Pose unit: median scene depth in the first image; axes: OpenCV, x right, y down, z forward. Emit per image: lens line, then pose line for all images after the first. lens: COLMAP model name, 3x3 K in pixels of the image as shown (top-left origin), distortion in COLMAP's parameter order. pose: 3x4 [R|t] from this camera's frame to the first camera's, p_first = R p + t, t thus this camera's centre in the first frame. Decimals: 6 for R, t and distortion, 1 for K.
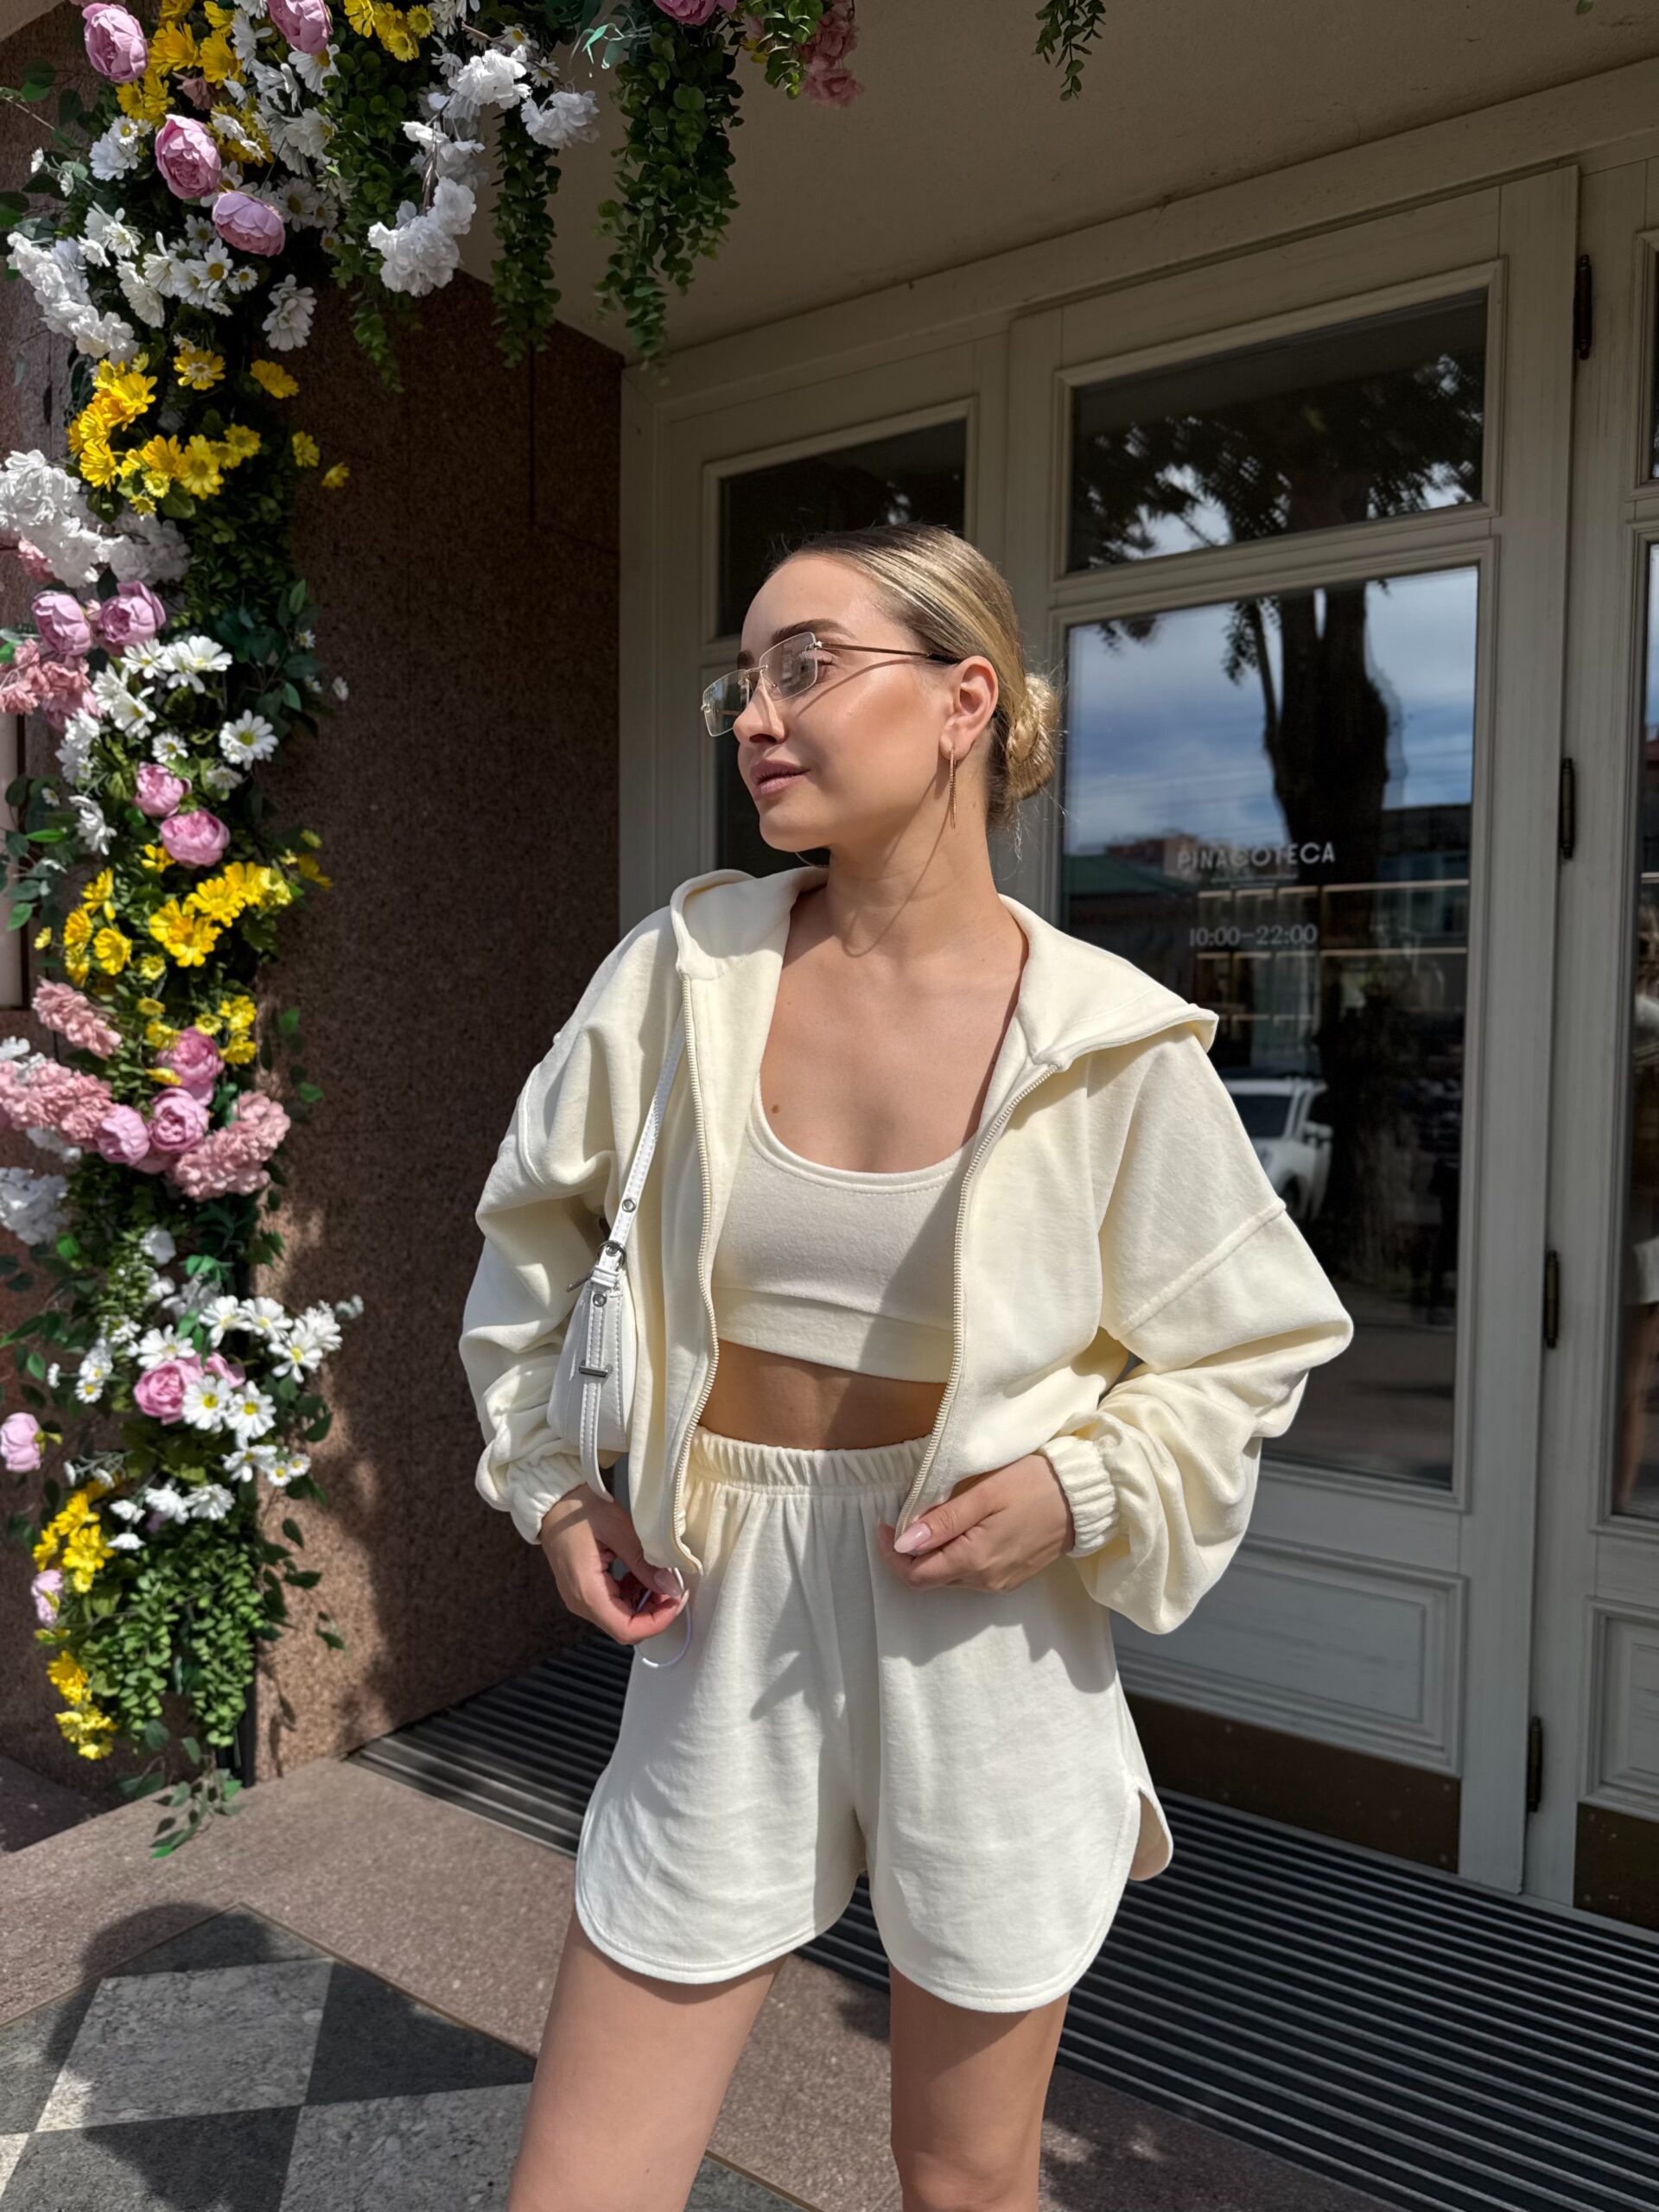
lens RADIAL K [[1525.7, 0, 786.6], [0, 1525.7, 1115.1], [0, 0, 1]] dist [-0.014331, 0.001897]
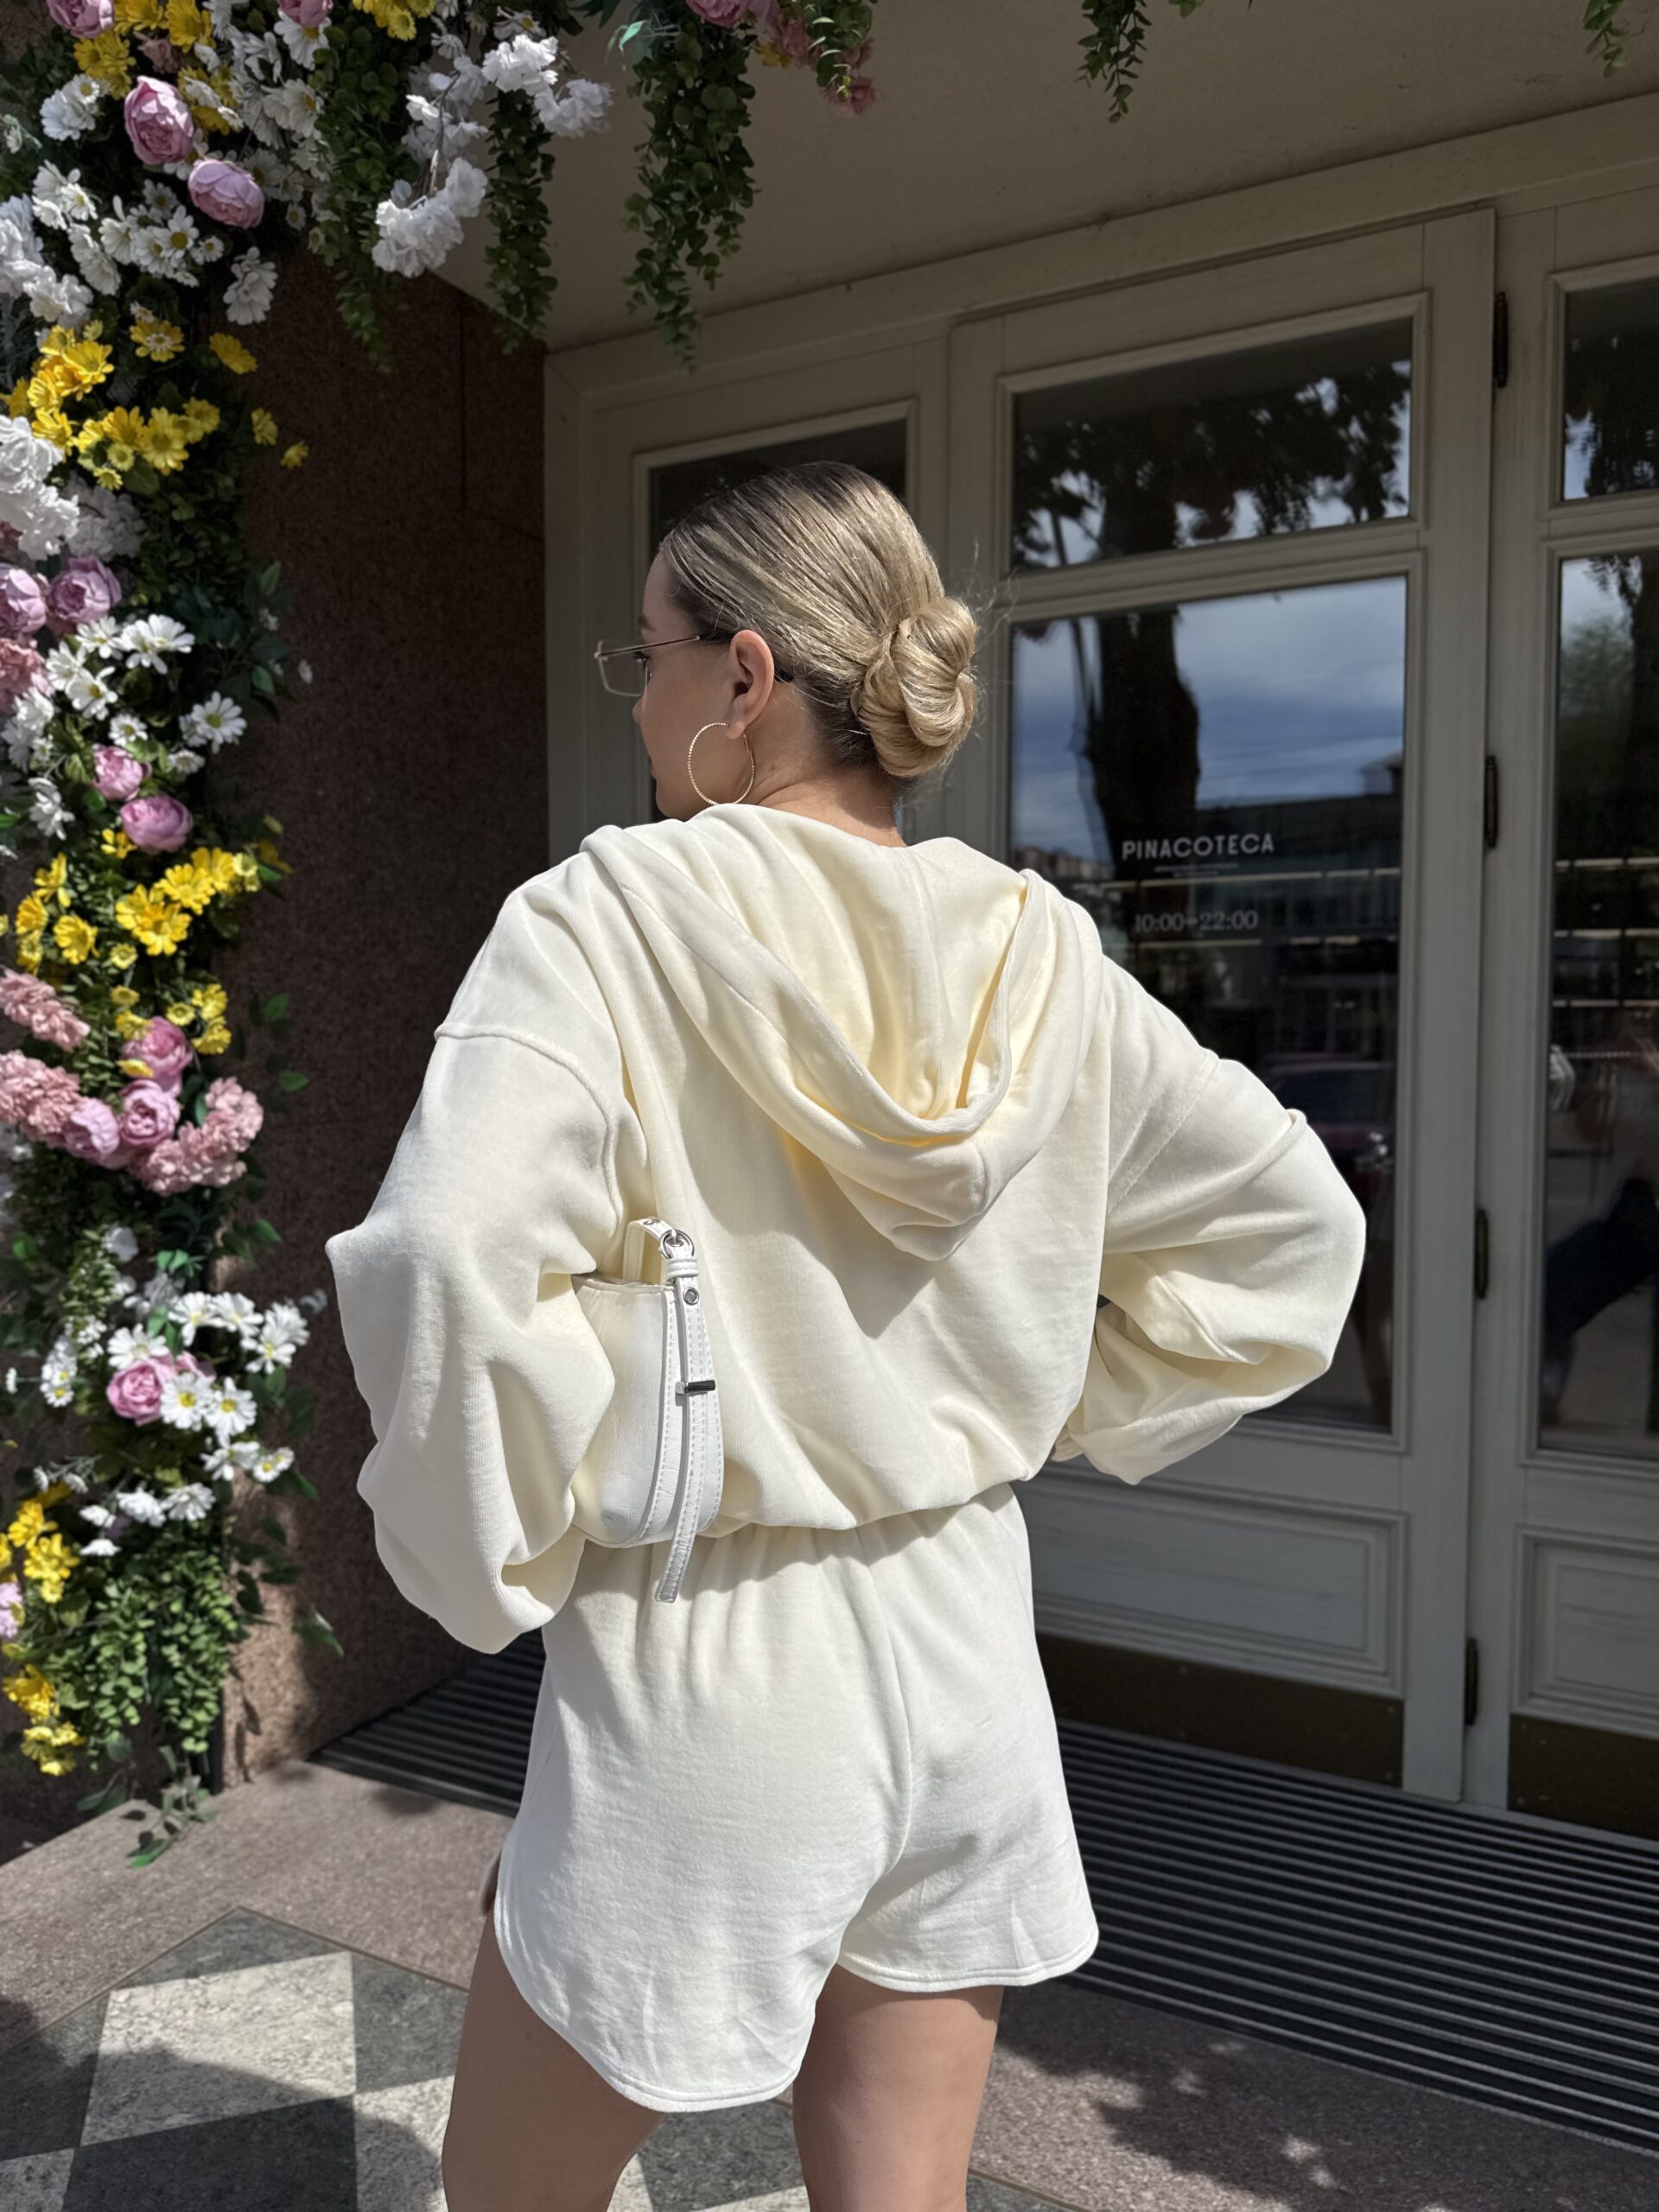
lens RADIAL K [[1525.7, 0, 800.3], [0, 1525.7, 1119.5], [0, 0, 1]] dist [-0.014331, 0.001897]
pose [[0.992009, -0.018519, 0.124799, -0.108301], [0.017690, 0.999814, 0.007747, 0.007478], [-0.124919, -0.005478, 0.992152, -0.017790]]
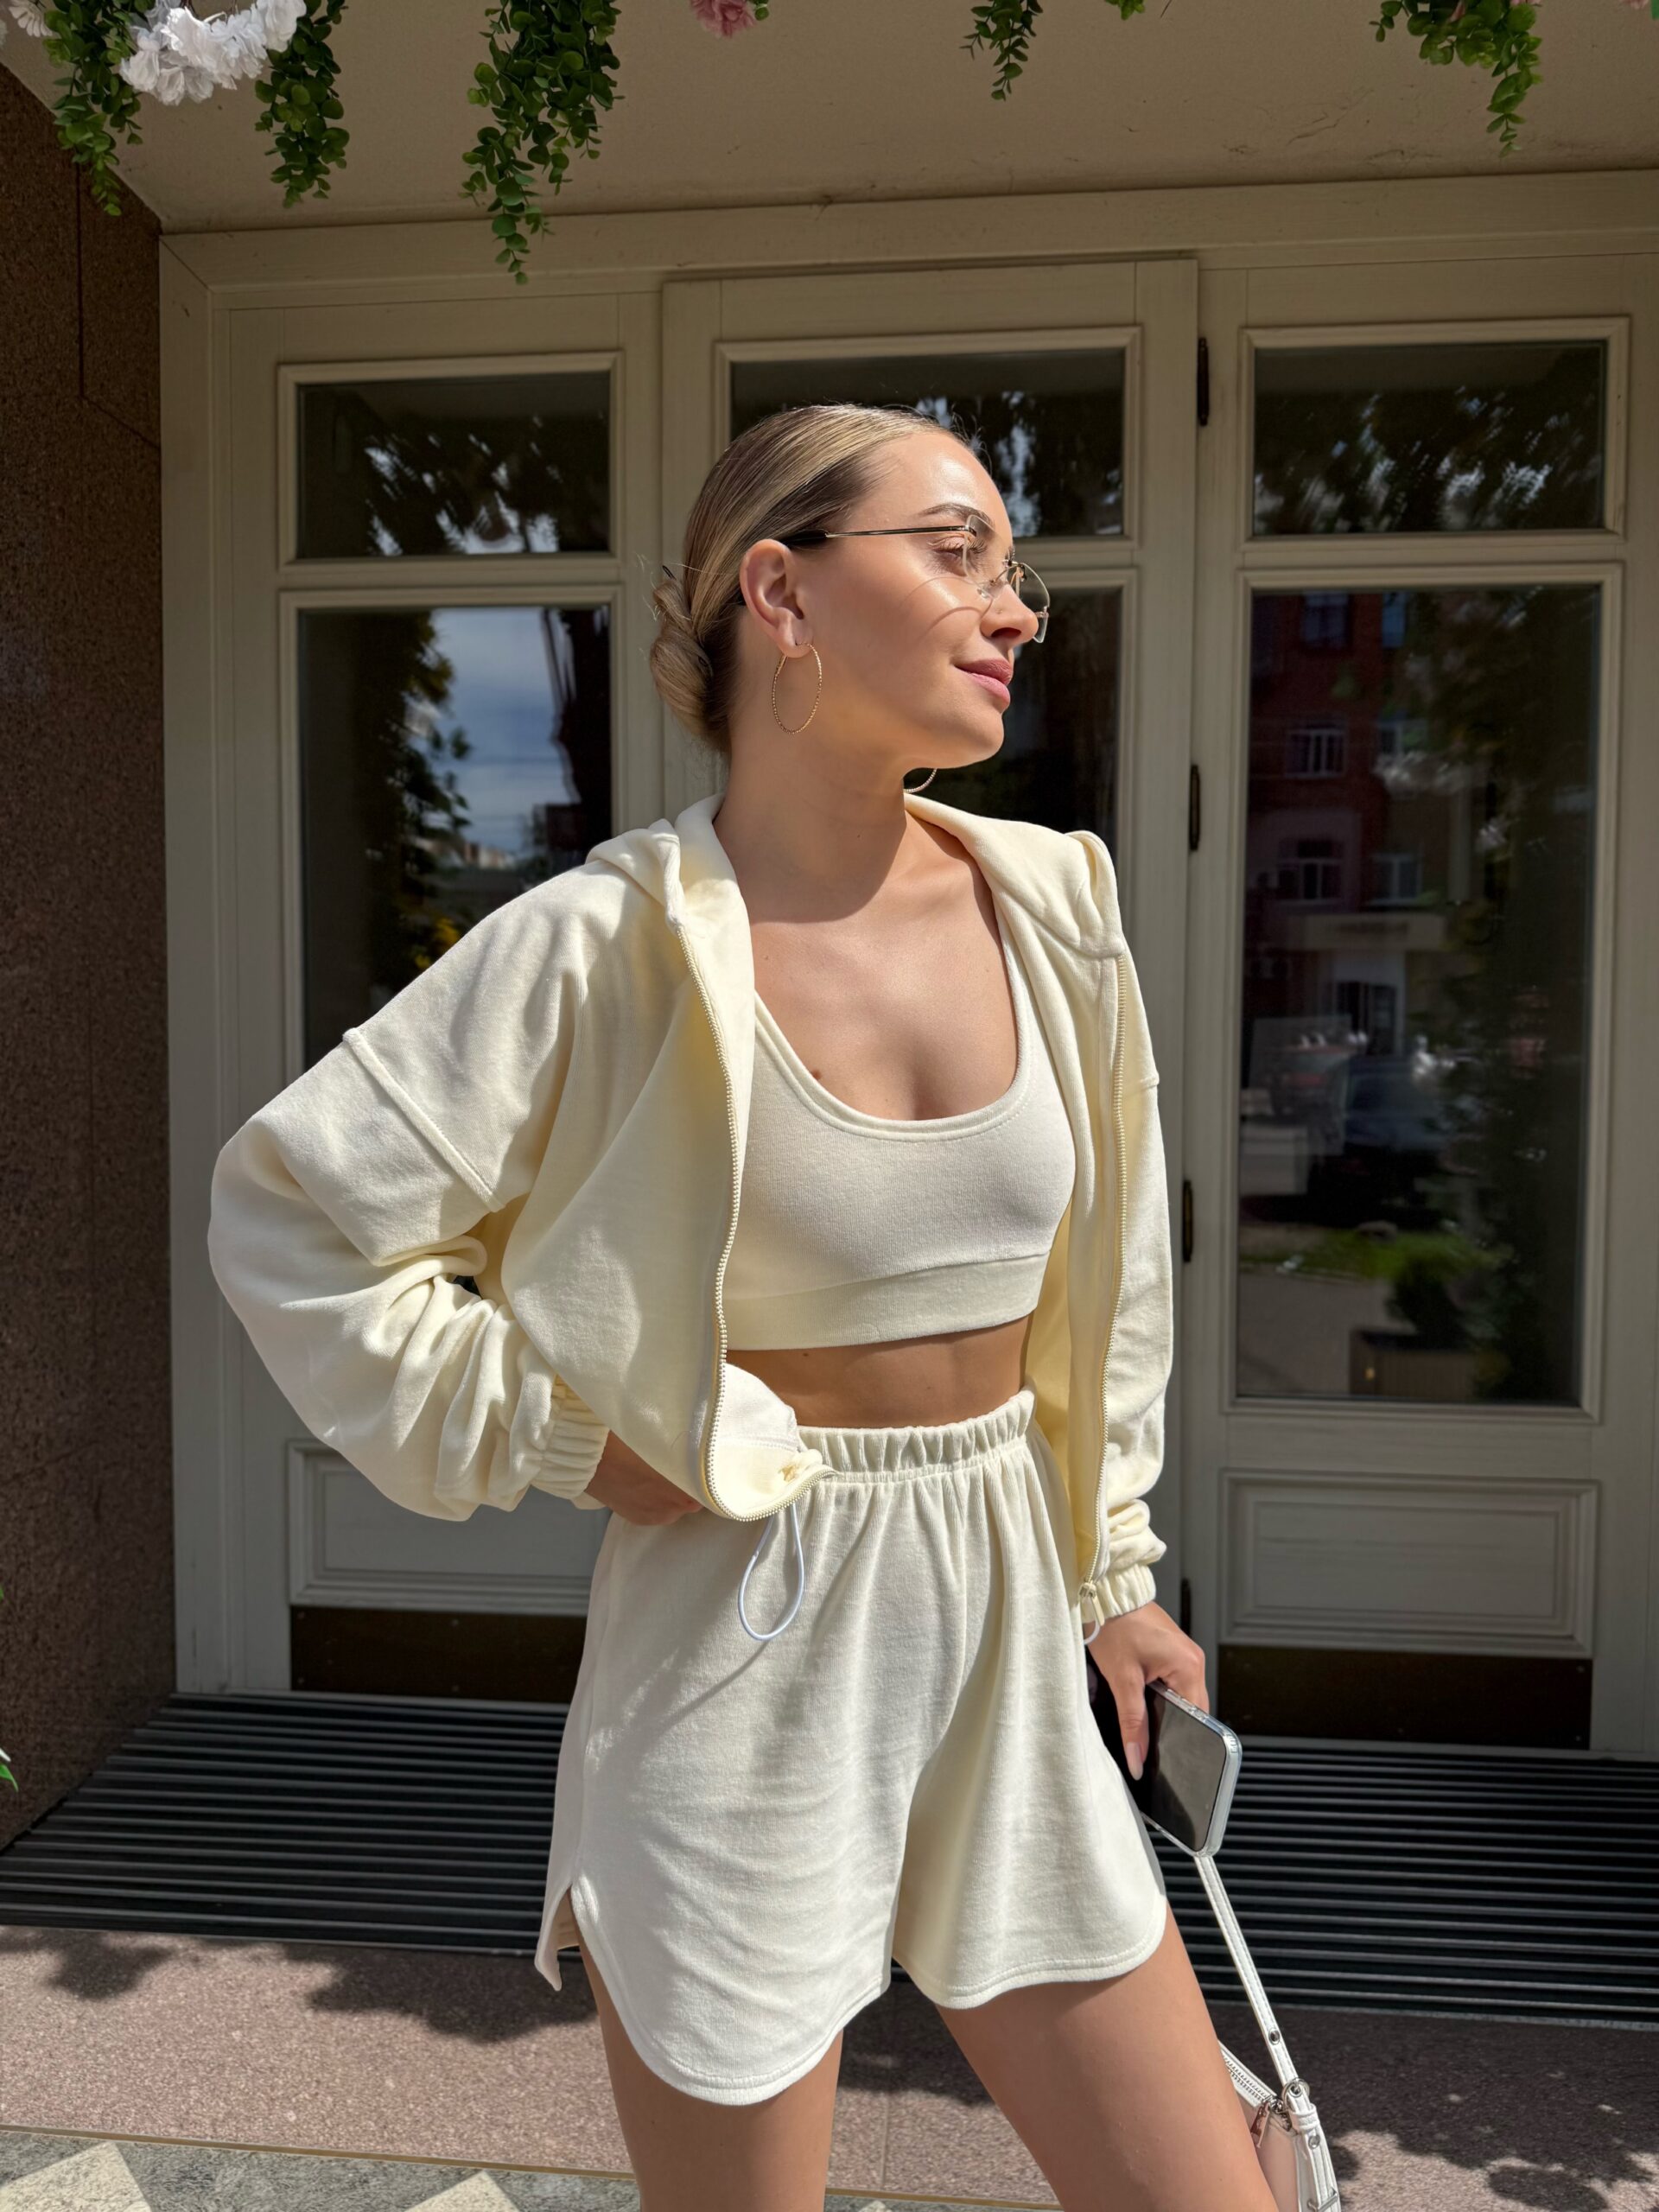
lens RADIAL K [[1525.7, 0, 841.3], [0, 1525.7, 1092.4], [0, 0, 1]] dist [-0.014331, 0.001897]
pose [[0.880365, -0.030568, 0.473310, -0.274761], [0.028780, 0.999525, 0.011022, -0.000681], [-0.473422, 0.003919, 0.880827, 0.082777]]
